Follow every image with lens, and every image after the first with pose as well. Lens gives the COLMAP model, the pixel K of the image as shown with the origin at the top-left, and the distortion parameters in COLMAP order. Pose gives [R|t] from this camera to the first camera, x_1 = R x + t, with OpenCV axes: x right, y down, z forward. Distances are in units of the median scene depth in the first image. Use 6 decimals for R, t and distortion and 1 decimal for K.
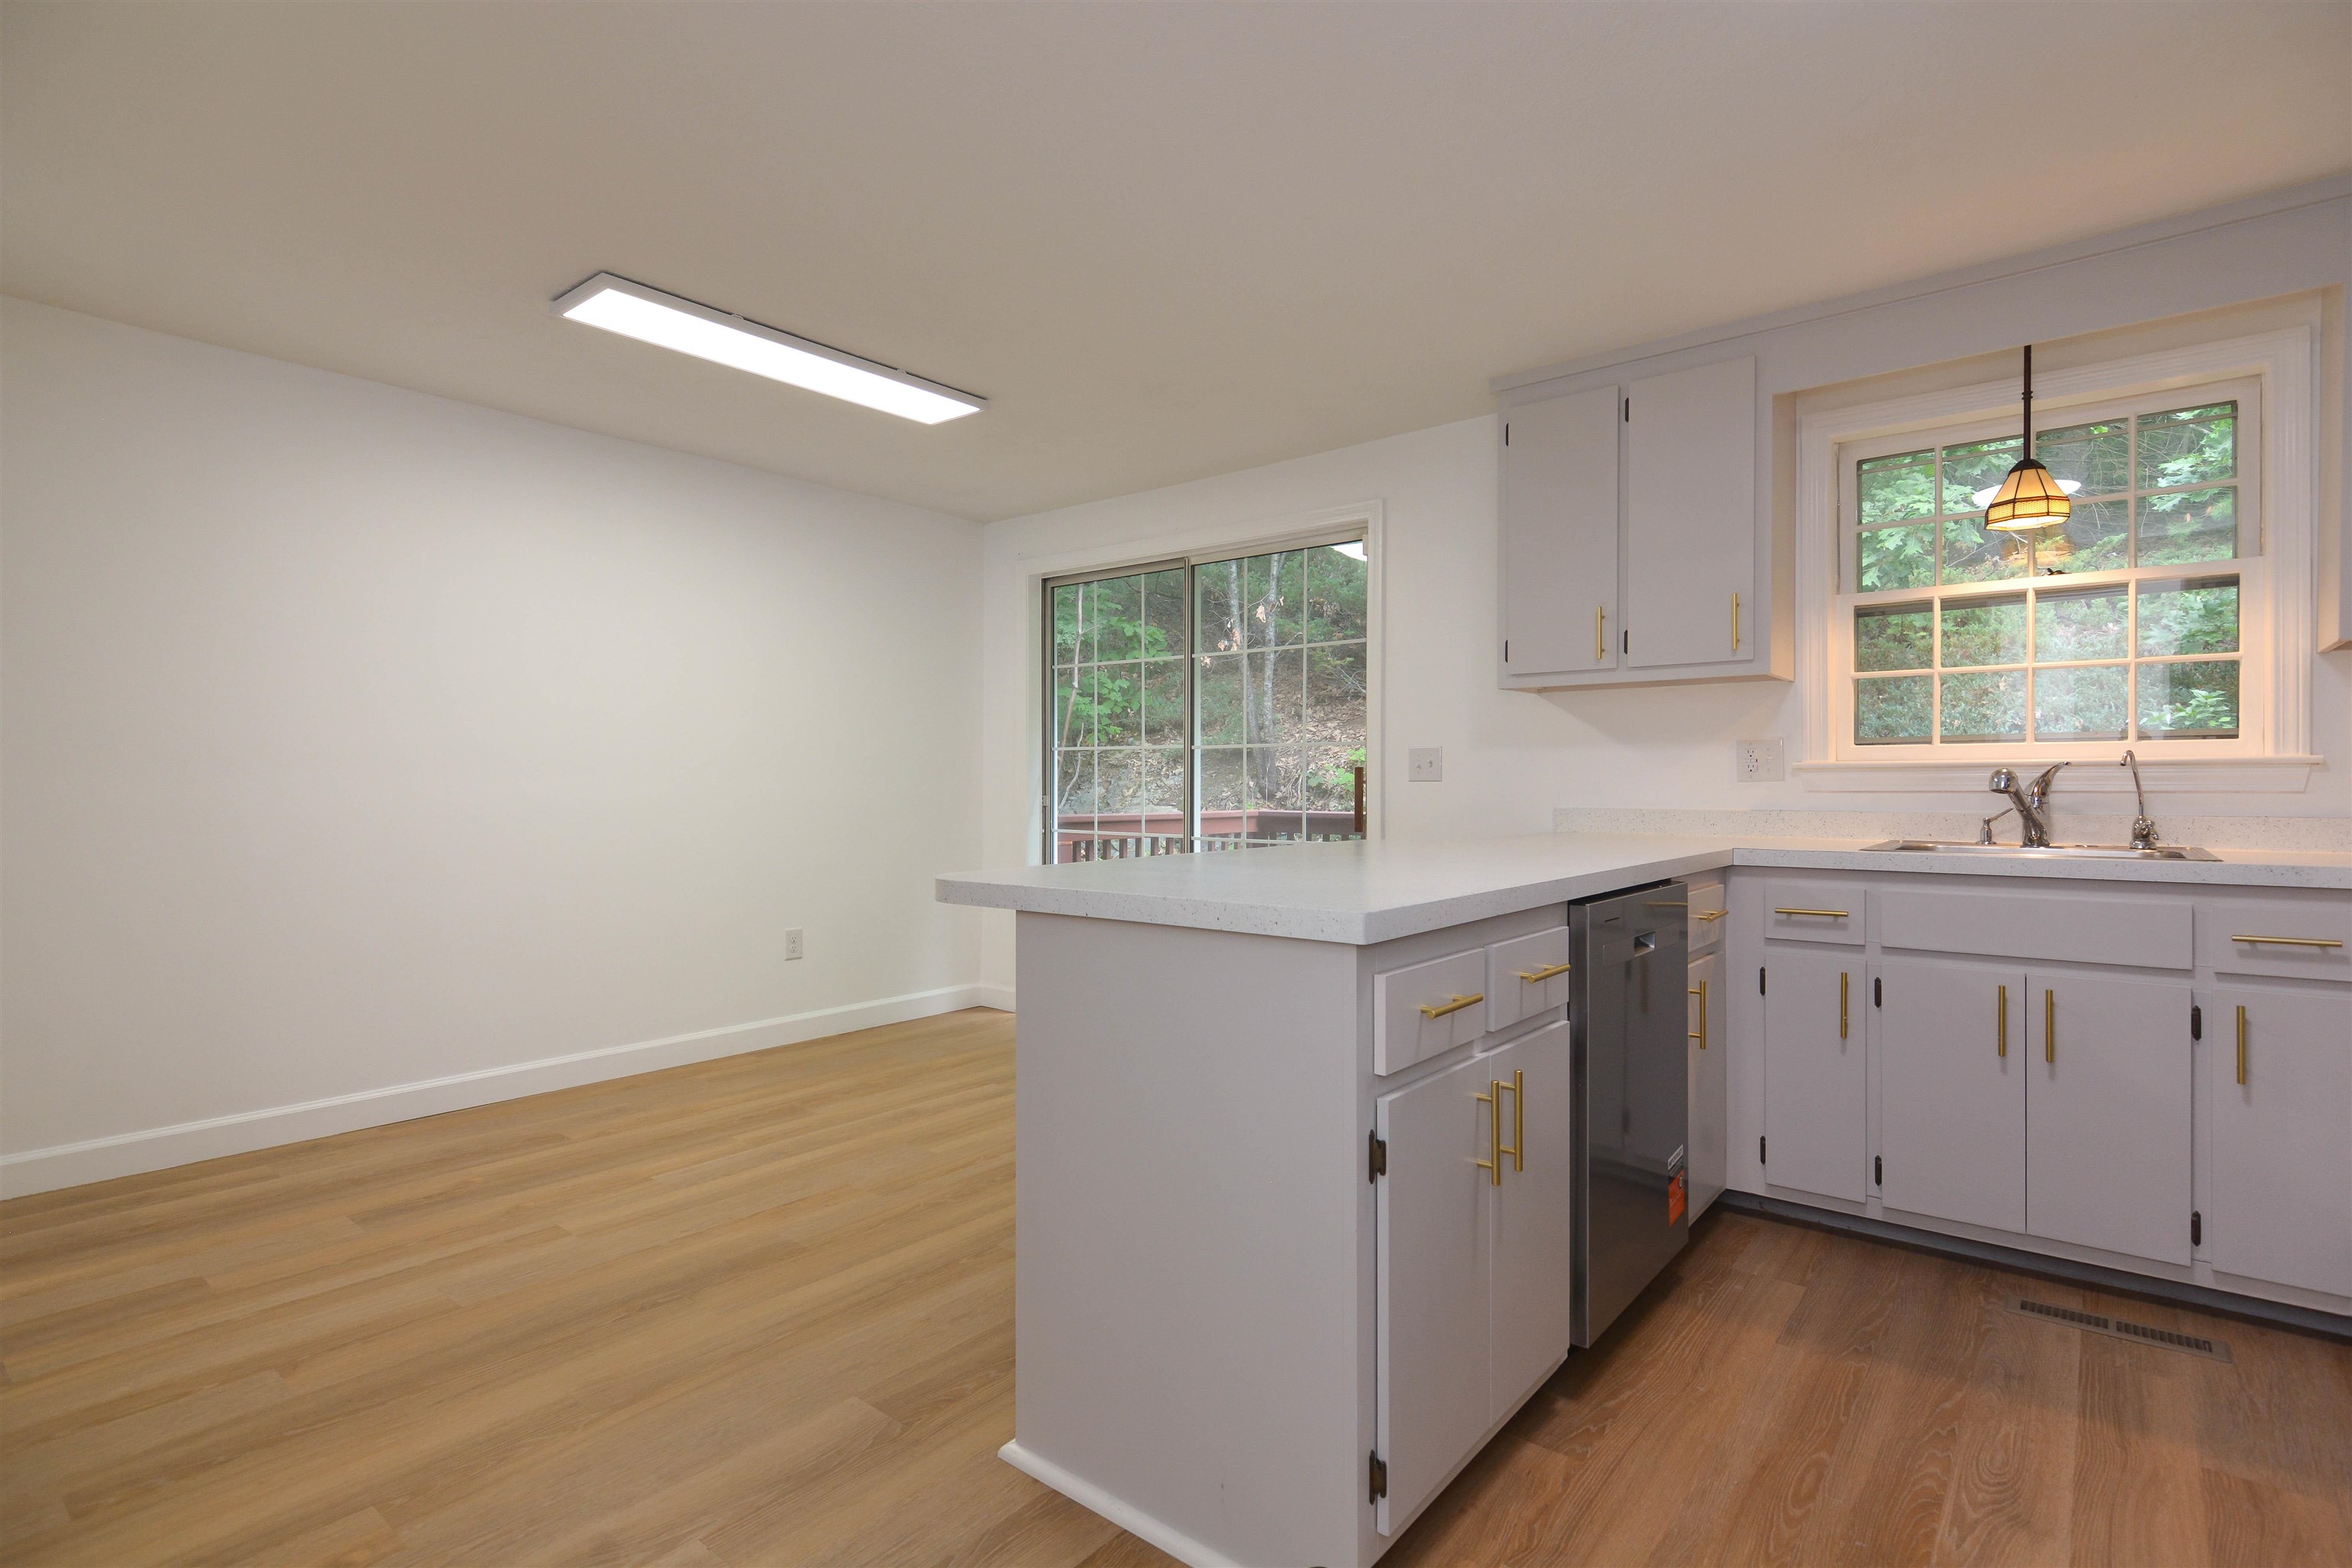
lens RADIAL K [[1130.4, 0, 1189.0], [0, 1130.4, 788.1], [0, 0, 1]] dist [0.012750, -0.005587]
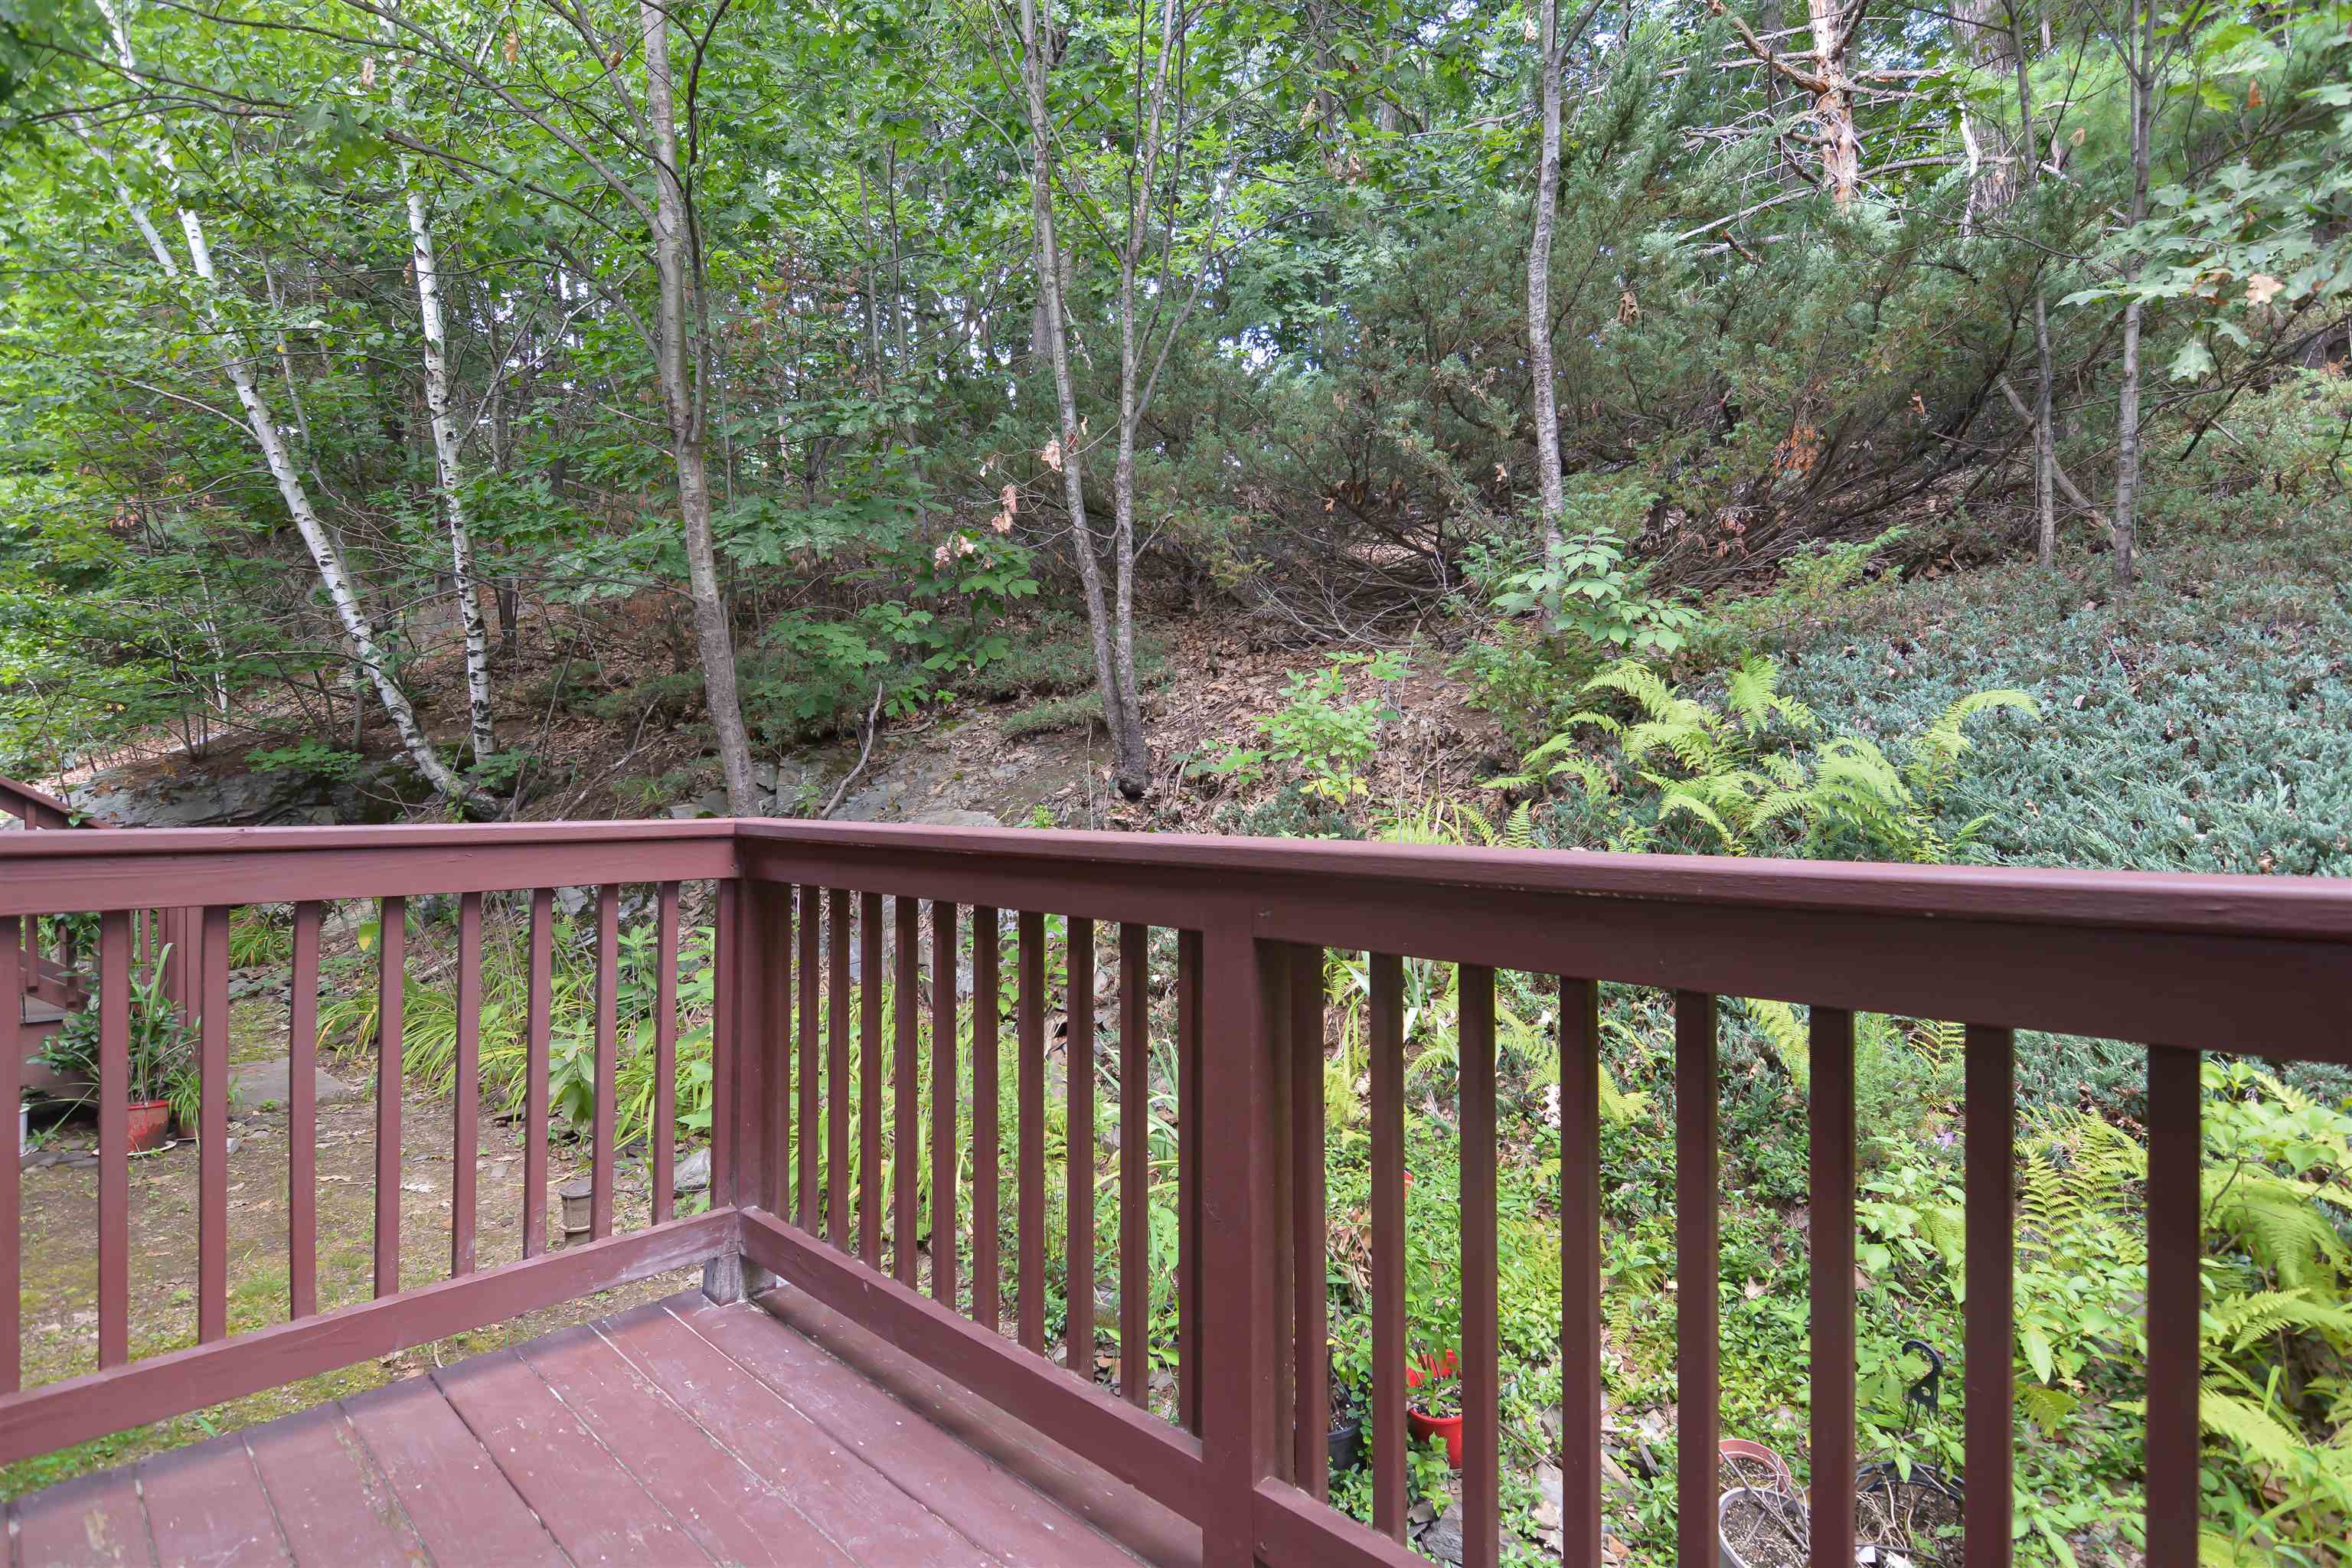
lens RADIAL K [[1130.4, 0, 1187.7], [0, 1130.4, 788.8], [0, 0, 1]] dist [0.012750, -0.005587]
pose [[0.996566, 0.000089, -0.082797, 0.622239], [-0.000661, 0.999976, -0.006875, 0.033512], [0.082794, 0.006906, 0.996543, 1.683088]]
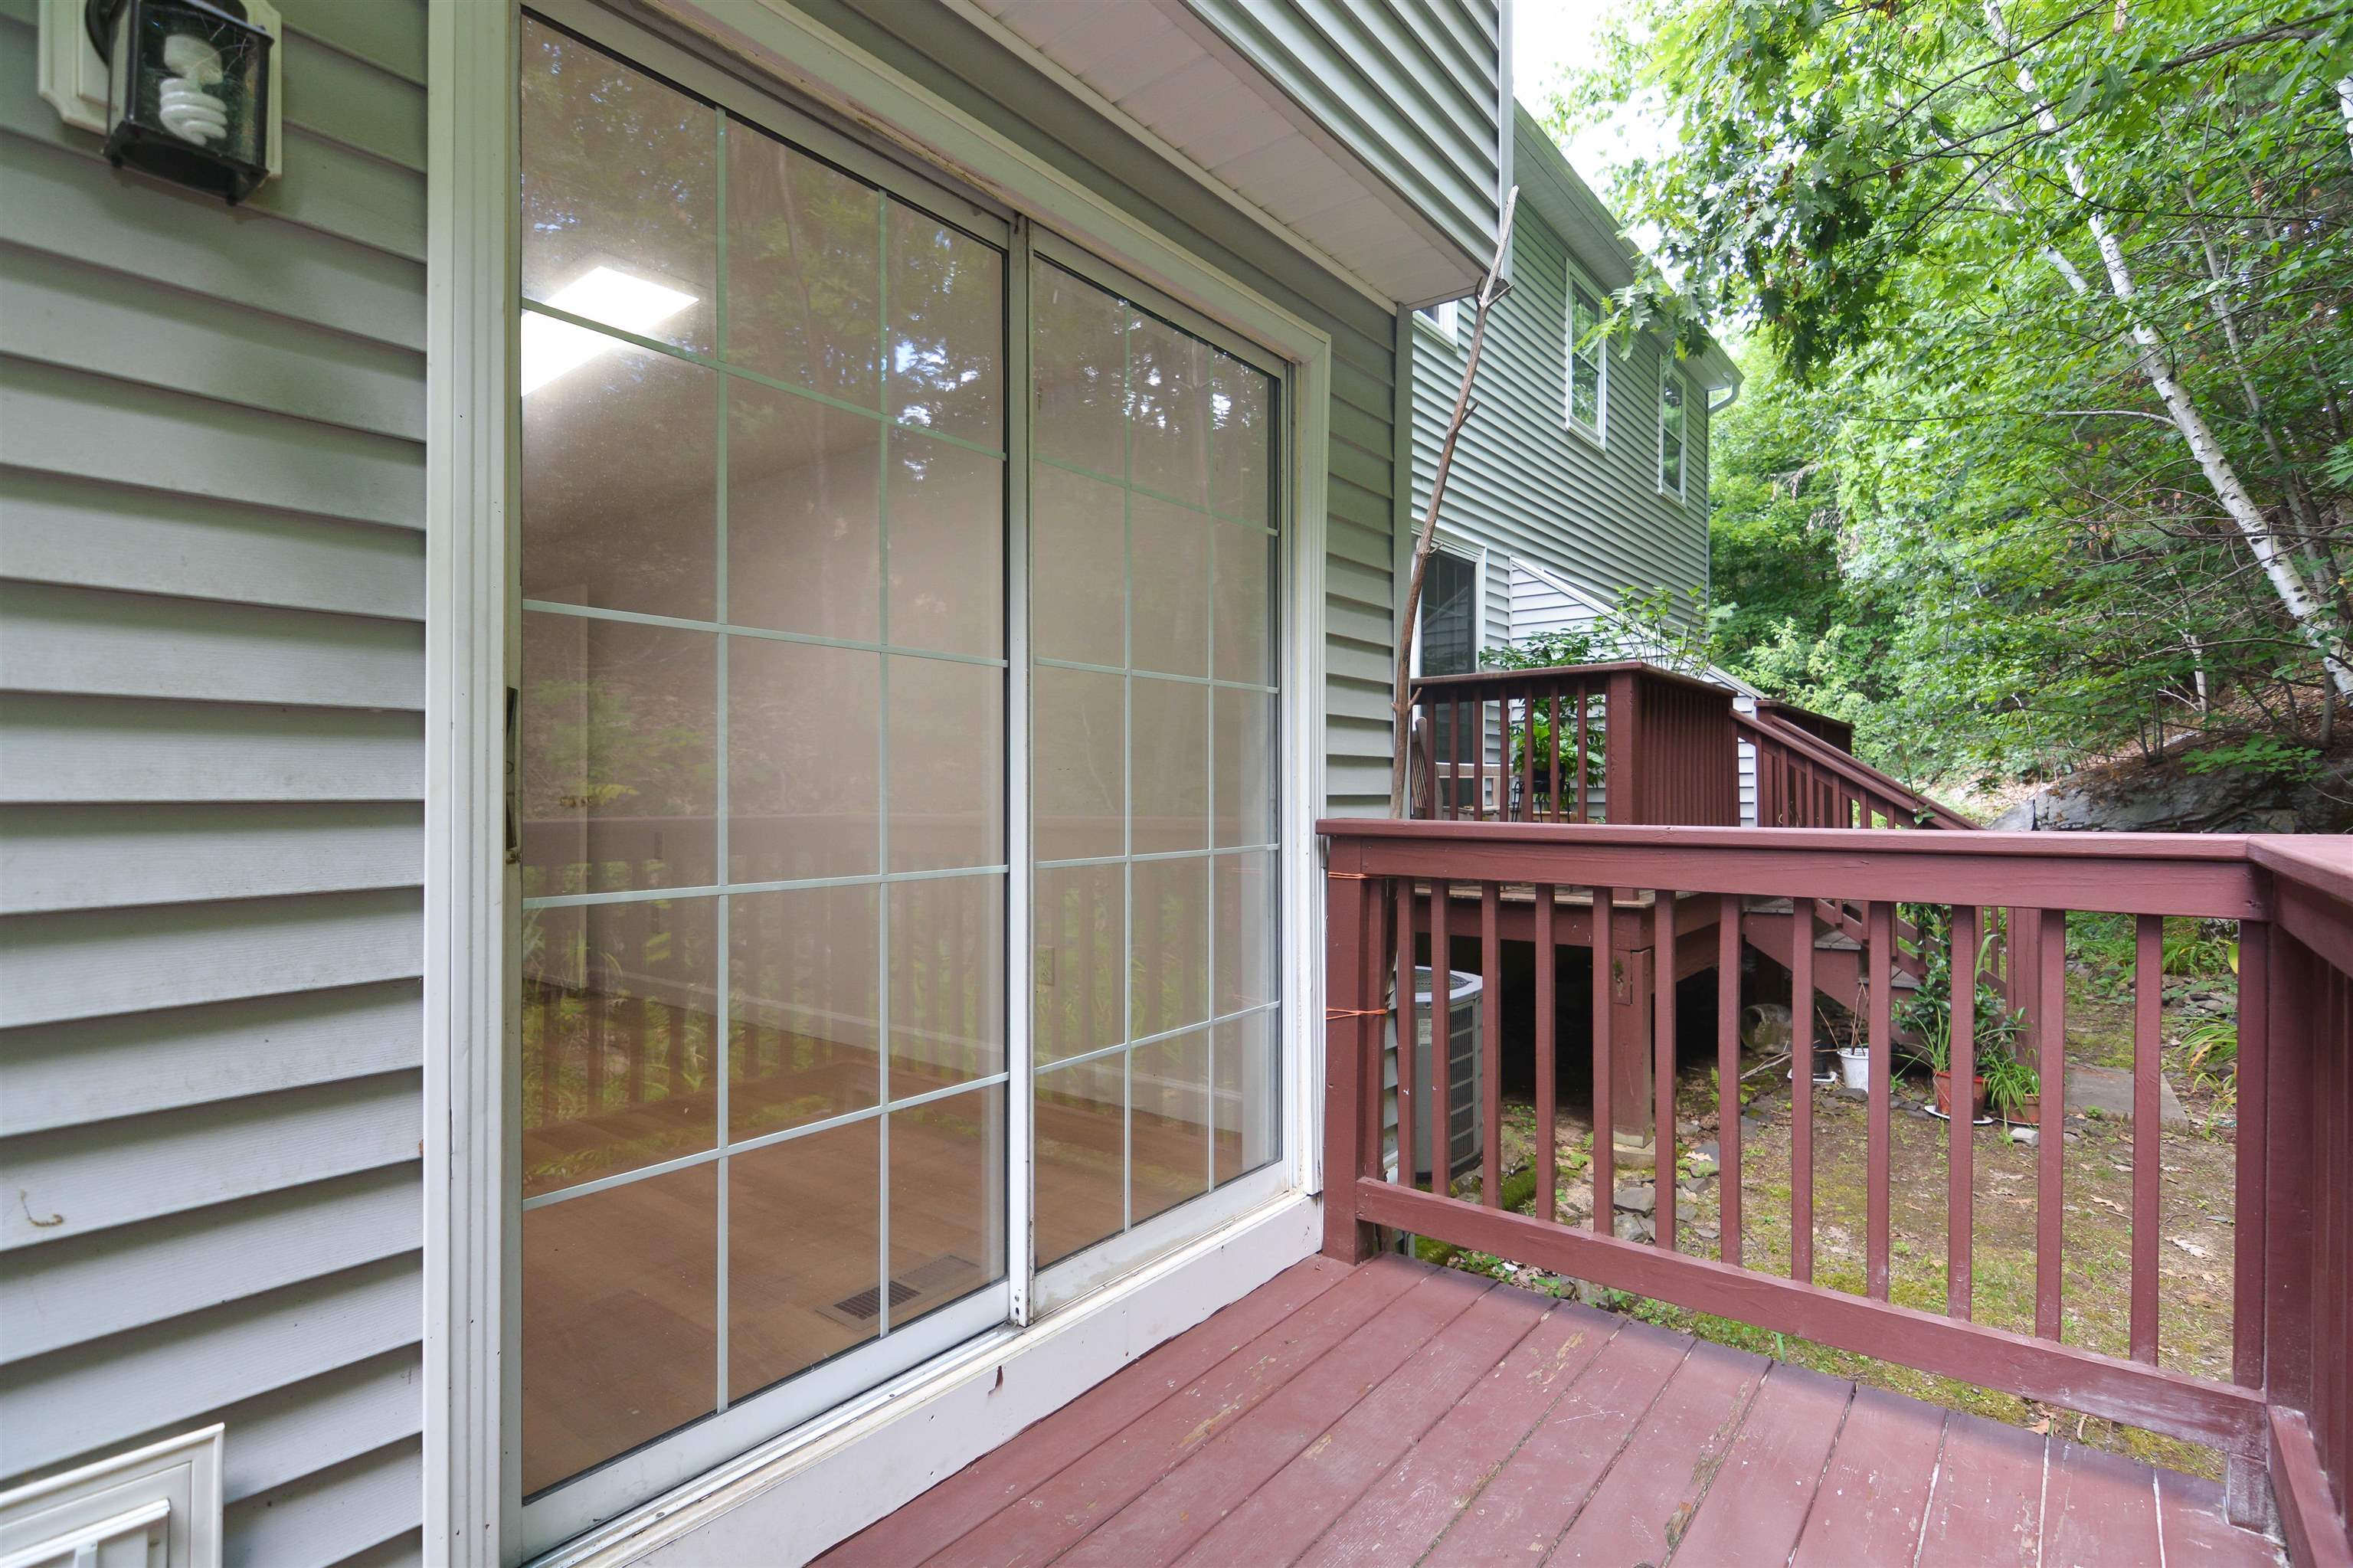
lens RADIAL K [[1130.9, 0, 1187.4], [0, 1130.9, 792.6], [0, 0, 1]] dist [0.012750, -0.005587]
pose [[0.009023, -0.006393, -0.999939, 1.165781], [0.002223, 0.999977, -0.006373, 0.025038], [0.999957, -0.002165, 0.009037, 2.467586]]
